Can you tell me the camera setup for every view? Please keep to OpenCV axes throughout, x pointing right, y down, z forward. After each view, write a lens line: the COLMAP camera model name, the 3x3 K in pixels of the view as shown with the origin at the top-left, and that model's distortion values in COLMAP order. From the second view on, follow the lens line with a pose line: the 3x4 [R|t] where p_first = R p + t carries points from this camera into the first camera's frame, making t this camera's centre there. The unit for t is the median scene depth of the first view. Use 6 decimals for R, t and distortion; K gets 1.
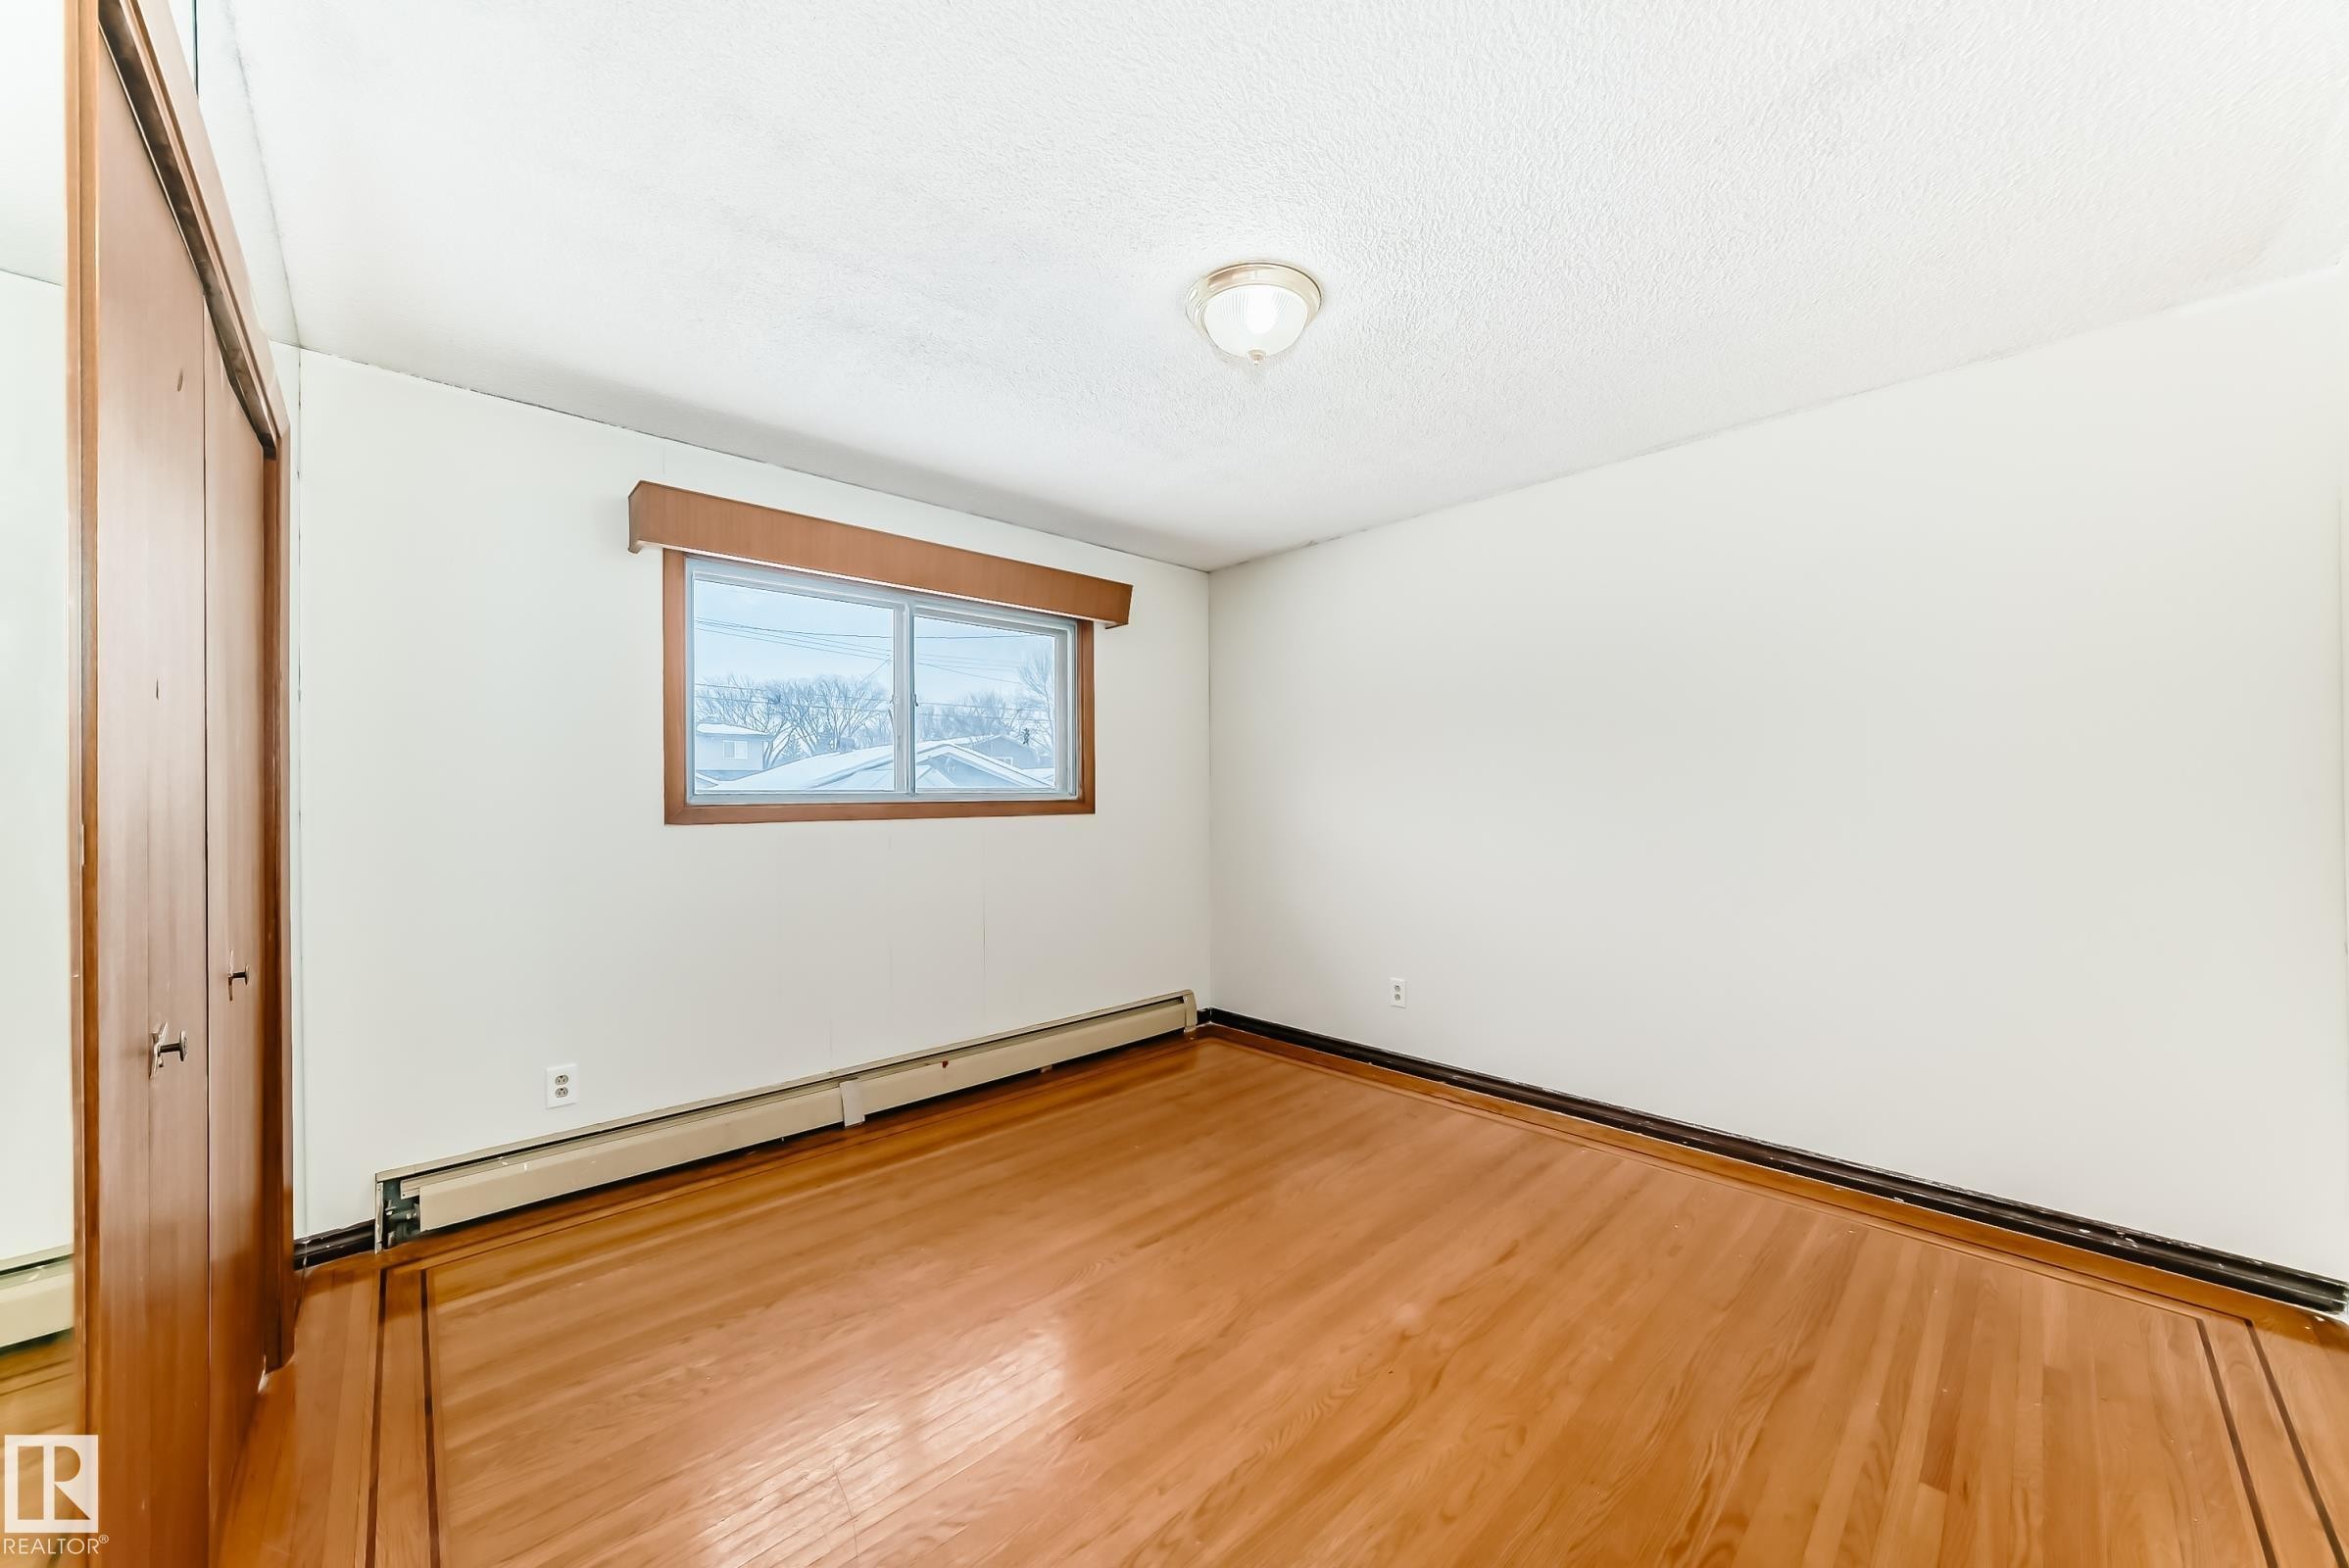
lens RADIAL K [[837.4, 0, 1178.3], [0, 837.4, 790.8], [0, 0, 1]] dist [-0.018138, 0.000199]
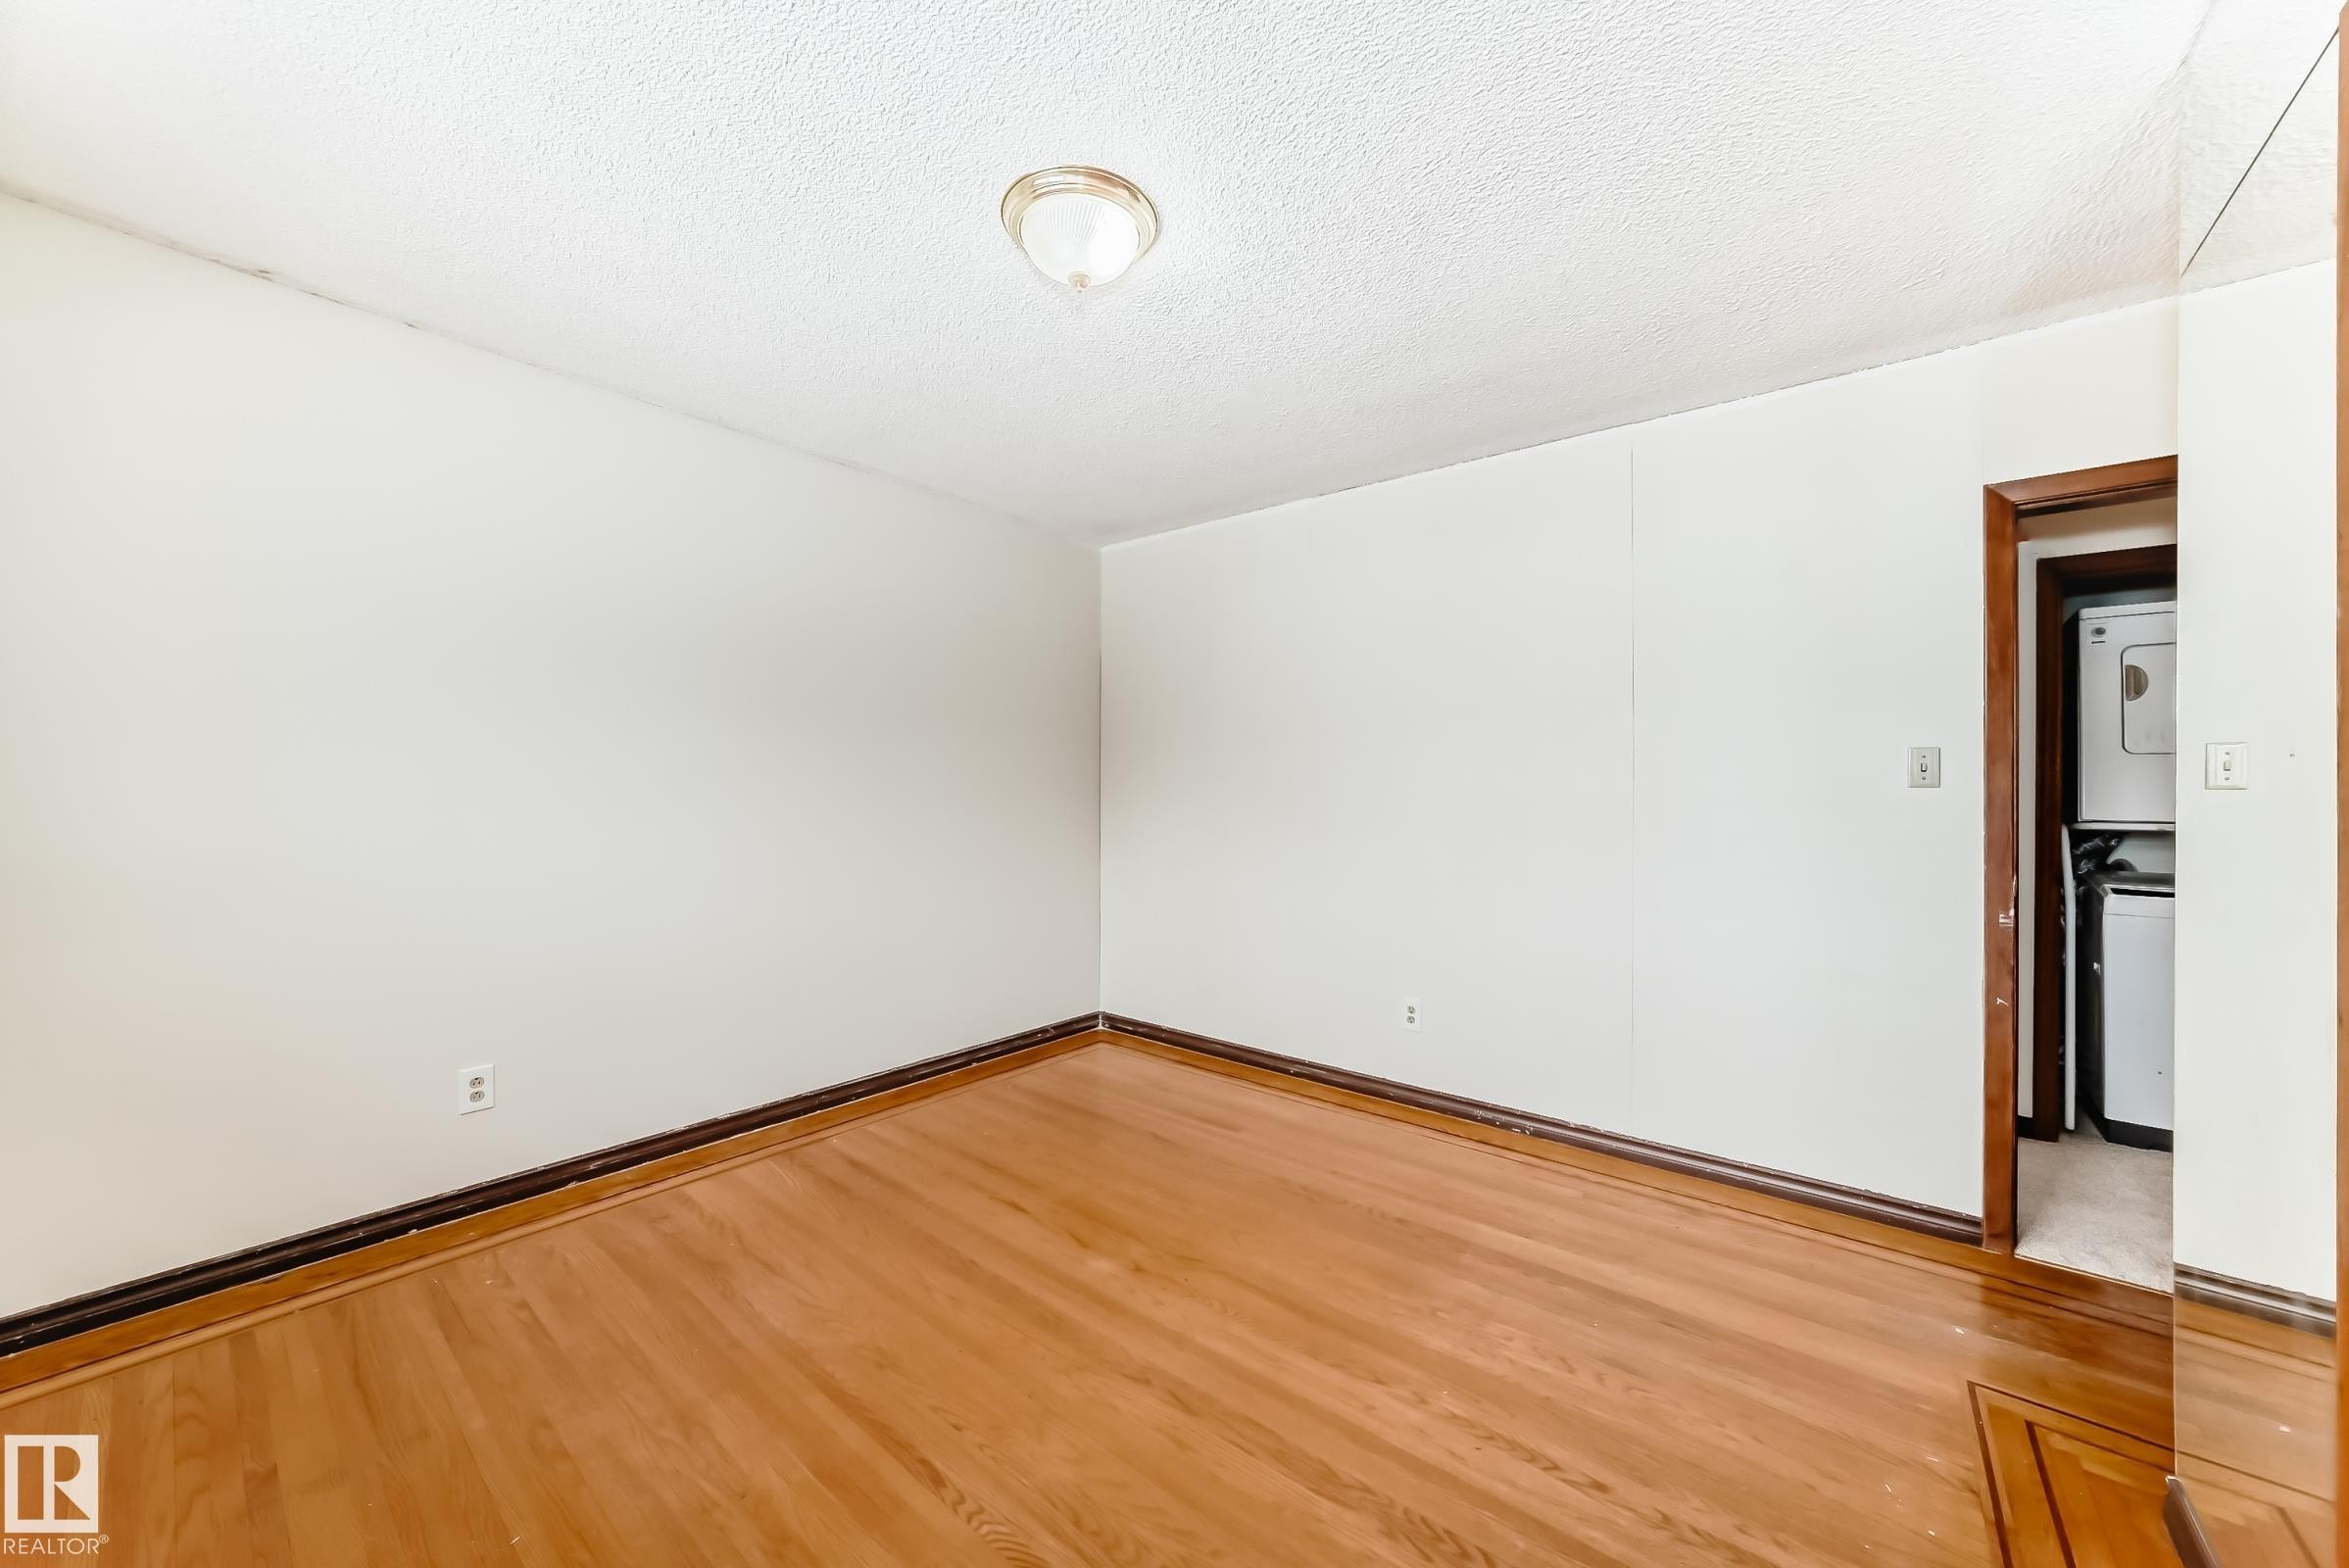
lens RADIAL K [[837.4, 0, 1178.3], [0, 837.4, 790.8], [0, 0, 1]] dist [-0.018138, 0.000199]
pose [[-0.135446, 0.003945, 0.990777, -0.594099], [-0.020926, 0.999758, -0.006842, 0.009057], [-0.990564, -0.021659, -0.135331, 0.766914]]
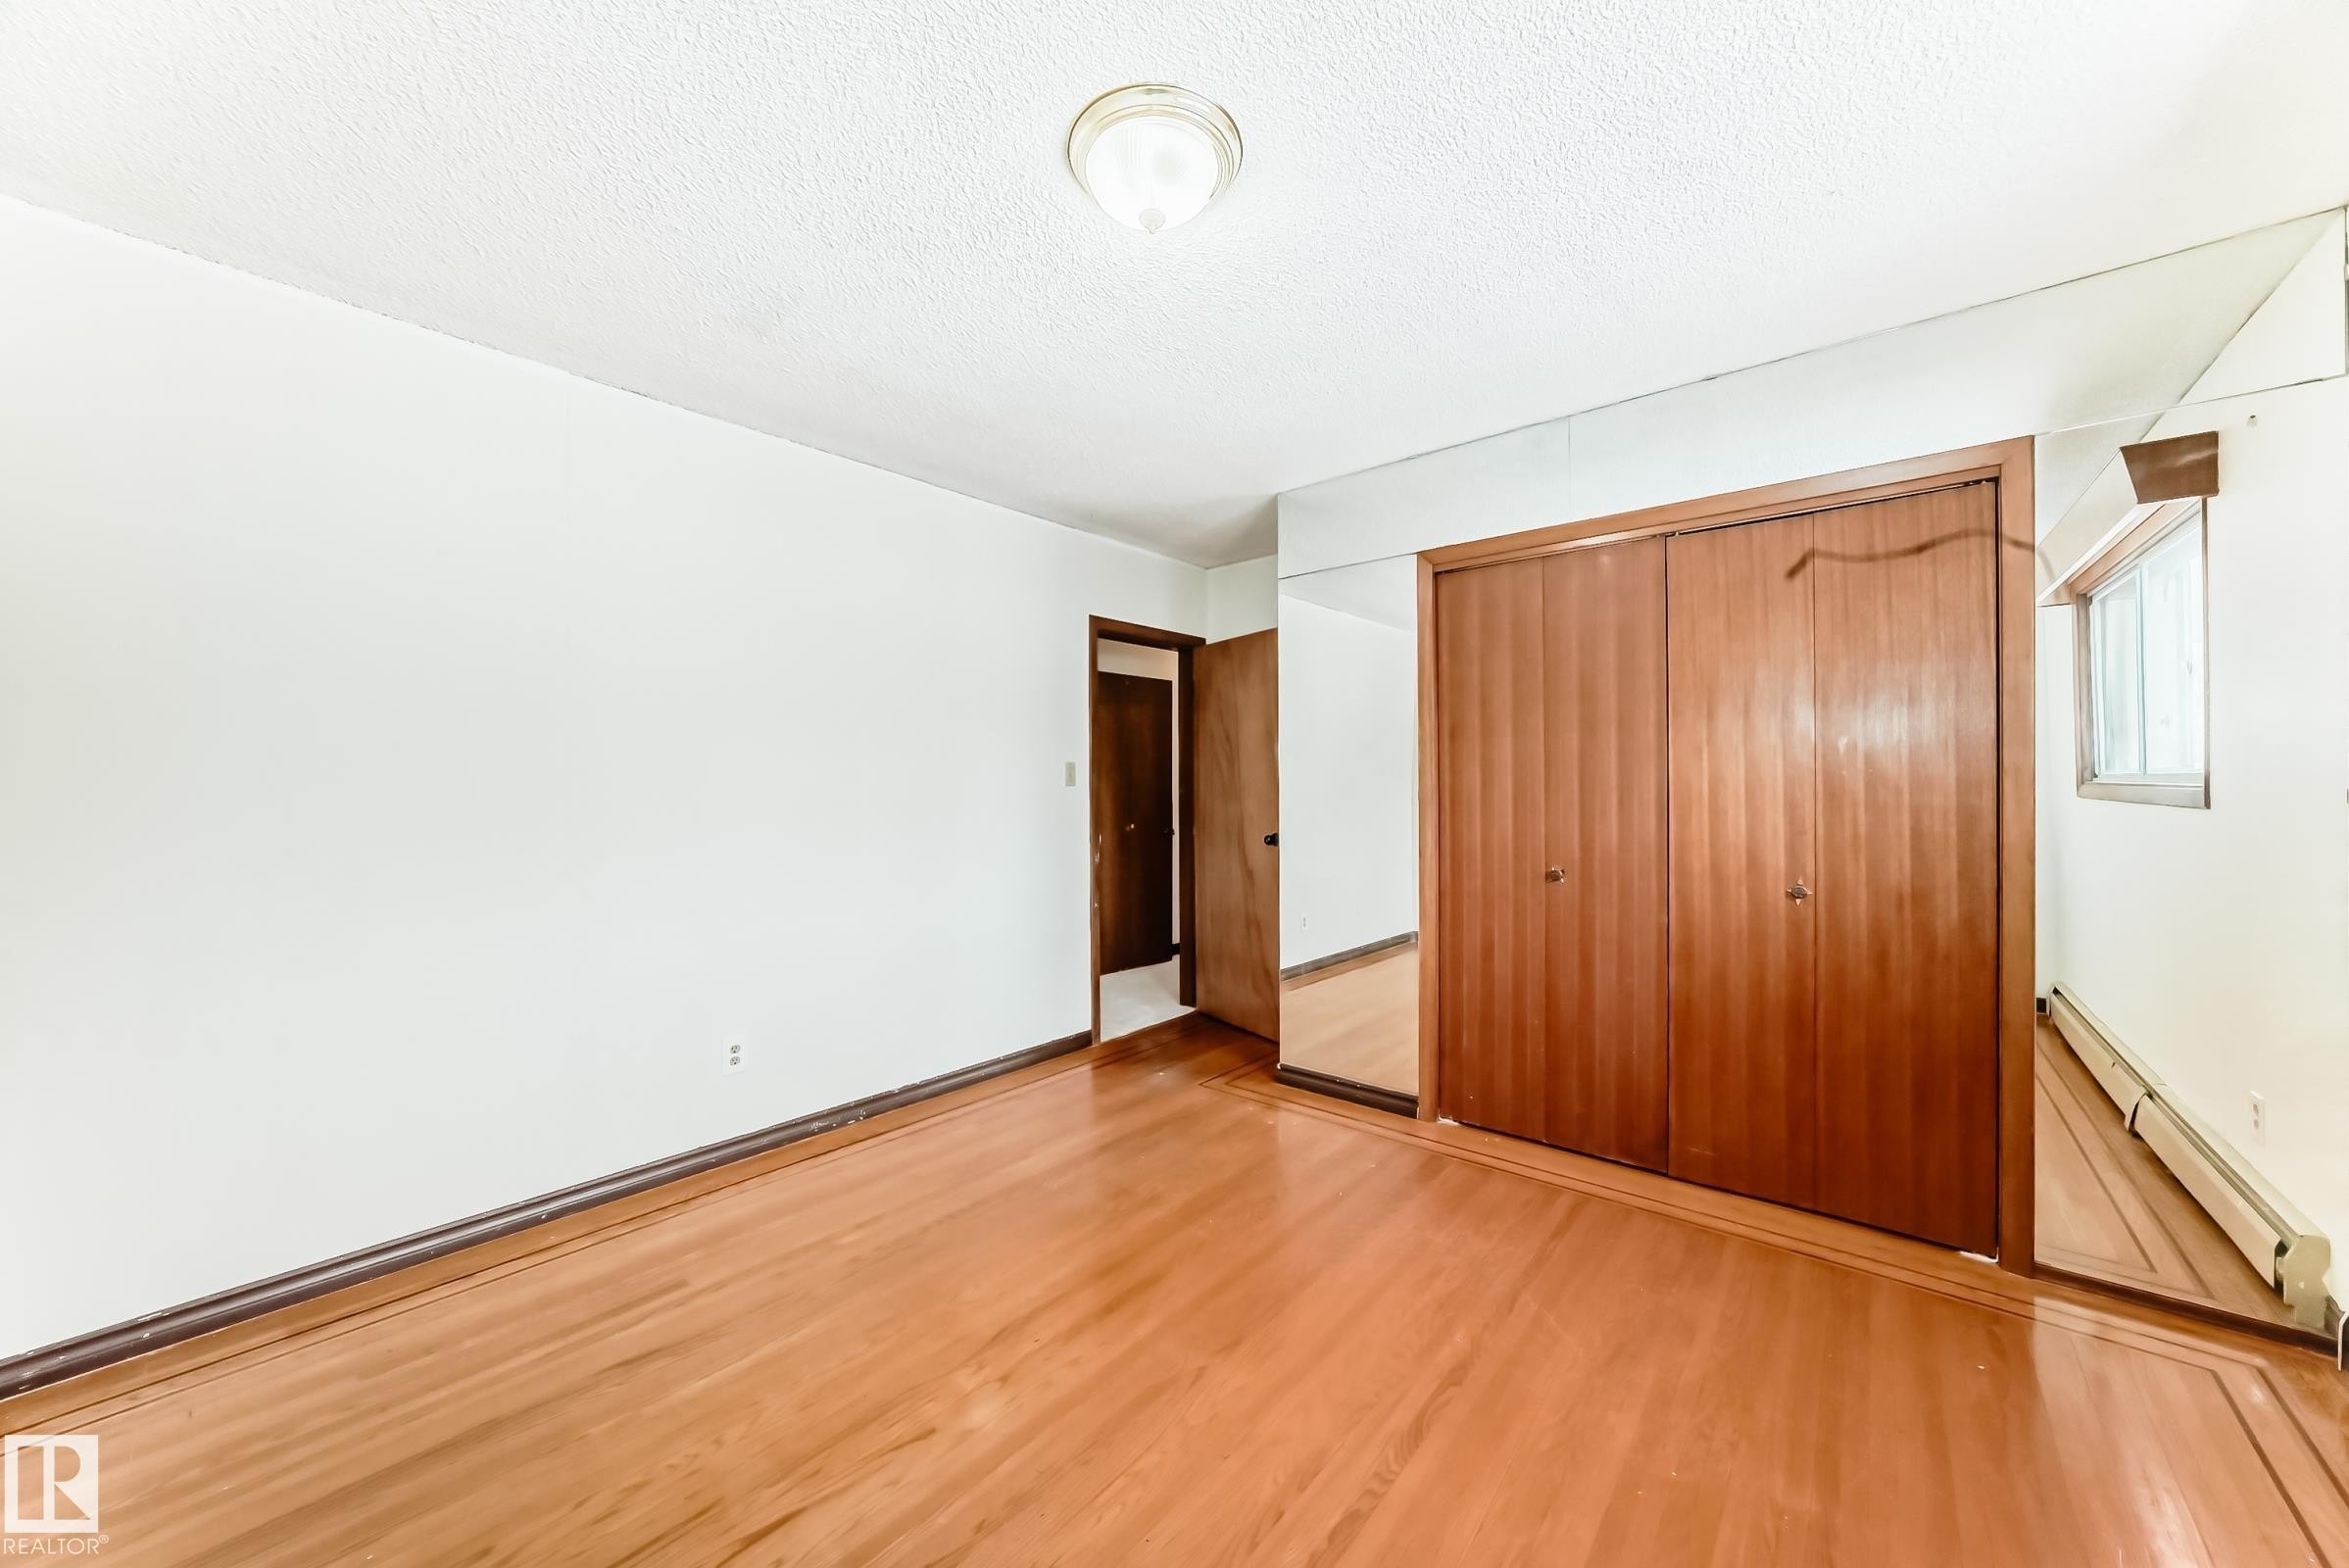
lens RADIAL K [[837.4, 0, 1178.3], [0, 837.4, 790.8], [0, 0, 1]] dist [-0.018138, 0.000199]
pose [[-0.994413, 0.011325, -0.104947, 0.116465], [0.012100, 0.999904, -0.006760, 0.004928], [0.104861, -0.007992, -0.994455, 1.343275]]
